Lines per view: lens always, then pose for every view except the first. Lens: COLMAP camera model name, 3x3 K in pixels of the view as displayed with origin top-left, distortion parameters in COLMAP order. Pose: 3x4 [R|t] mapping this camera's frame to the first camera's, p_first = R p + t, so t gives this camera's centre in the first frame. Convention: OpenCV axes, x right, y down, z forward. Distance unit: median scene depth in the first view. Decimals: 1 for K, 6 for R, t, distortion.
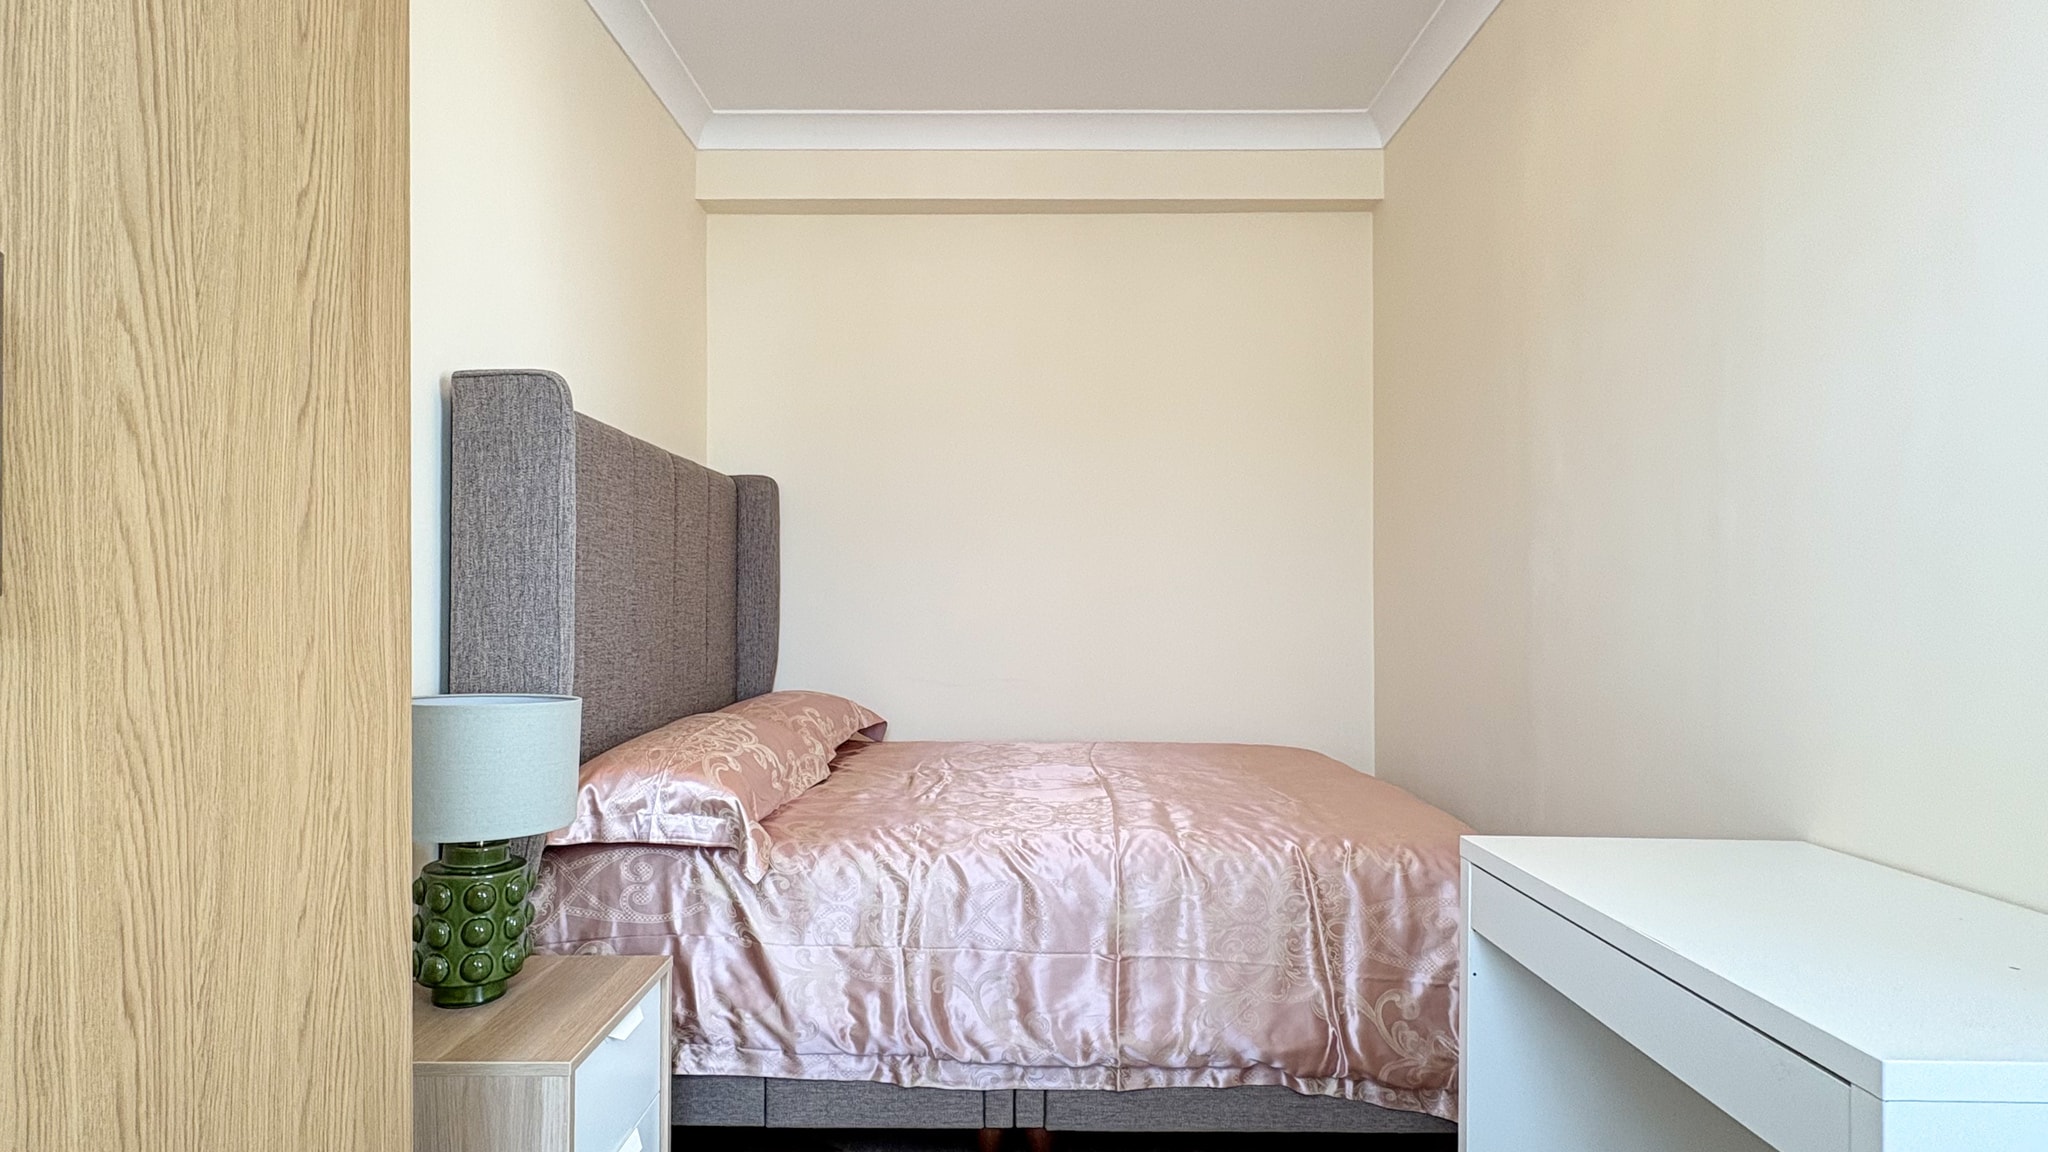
lens RADIAL K [[994.7, 0, 1018.4], [0, 994.7, 595.7], [0, 0, 1]] dist [-0.000258, -0.000403]
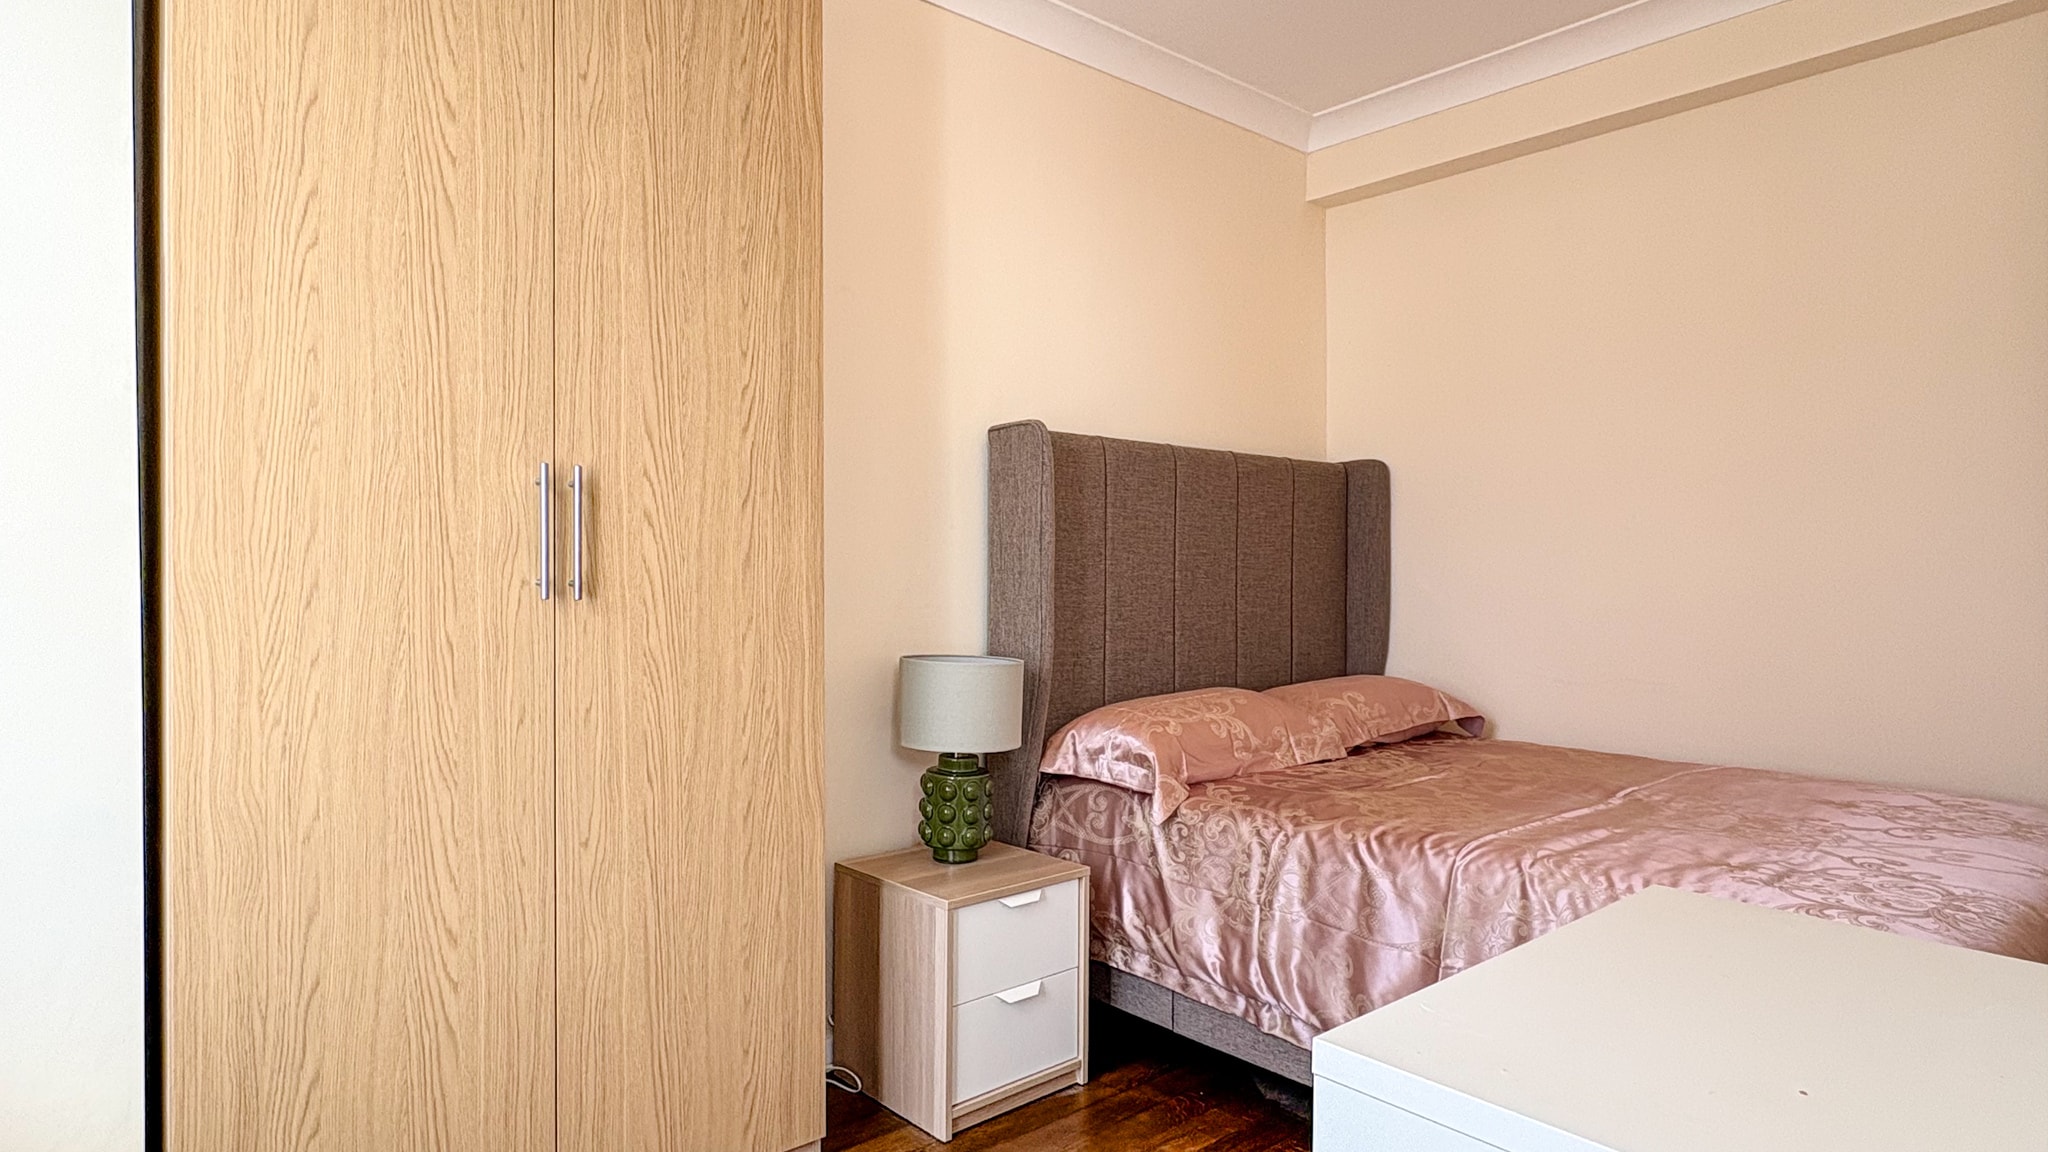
lens RADIAL K [[1122.8, 0, 1024.0], [0, 1122.8, 576.0], [0, 0, 1]] dist [-0.003552, 0.000020]
pose [[0.667600, 0.002384, -0.744516, 0.635573], [0.005198, 0.999956, 0.007863, -0.025570], [0.744502, -0.009119, 0.667558, -0.029946]]
